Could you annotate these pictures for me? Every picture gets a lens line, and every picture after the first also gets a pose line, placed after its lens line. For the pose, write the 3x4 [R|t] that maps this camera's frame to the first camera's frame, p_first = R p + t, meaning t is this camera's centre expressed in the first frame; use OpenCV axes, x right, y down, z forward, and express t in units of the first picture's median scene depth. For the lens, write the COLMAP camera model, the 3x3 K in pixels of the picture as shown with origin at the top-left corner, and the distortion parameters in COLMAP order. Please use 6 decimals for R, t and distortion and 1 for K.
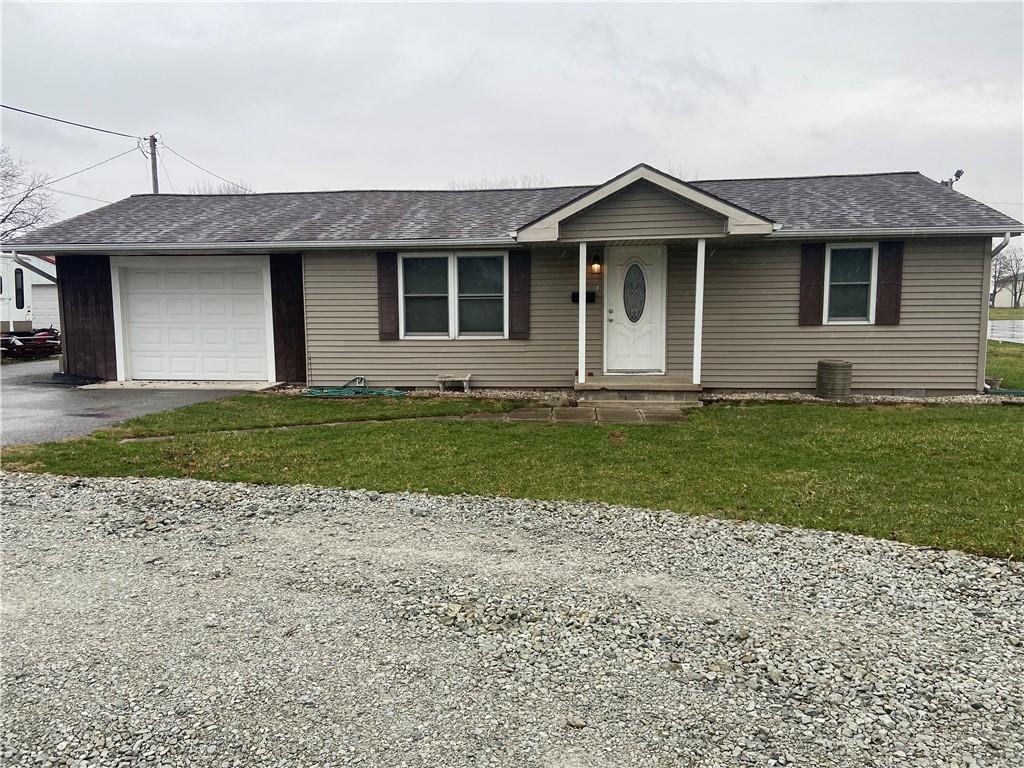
lens RADIAL K [[777.7, 0, 512.0], [0, 777.7, 384.0], [0, 0, 1]] dist [0.099165, -0.120377]
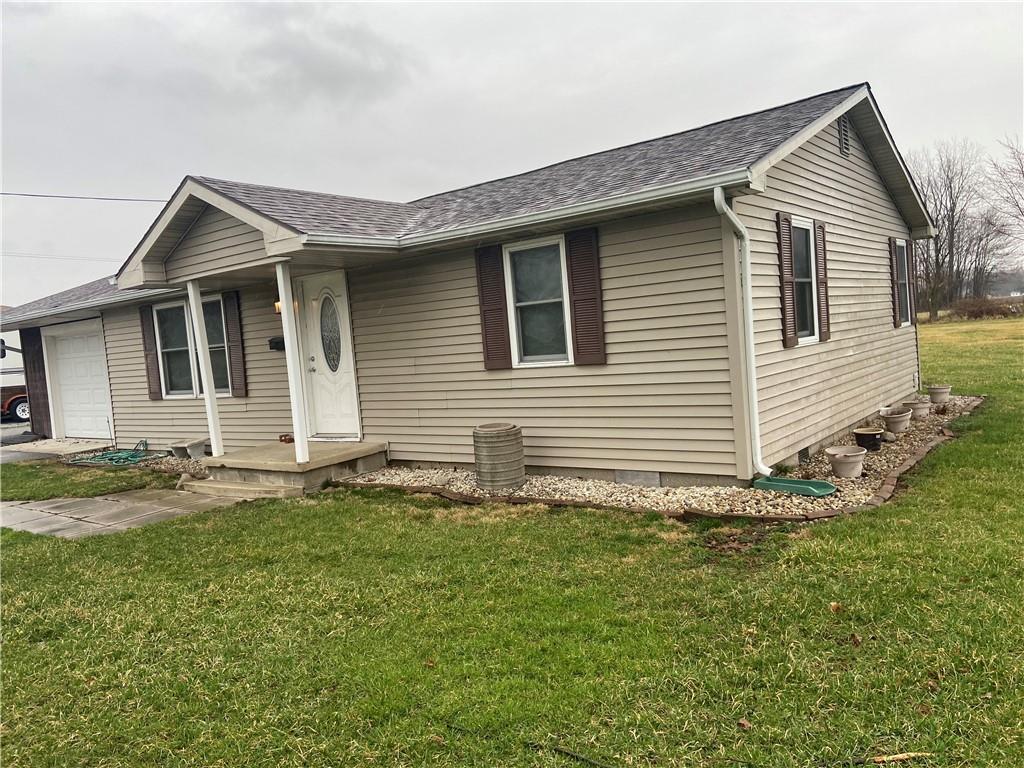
lens RADIAL K [[777.7, 0, 512.0], [0, 777.7, 384.0], [0, 0, 1]] dist [0.099165, -0.120377]
pose [[0.859477, -0.032495, -0.510141, 0.722652], [0.029120, 0.999469, -0.014603, -0.052737], [0.510345, -0.002305, 0.859967, 0.444003]]
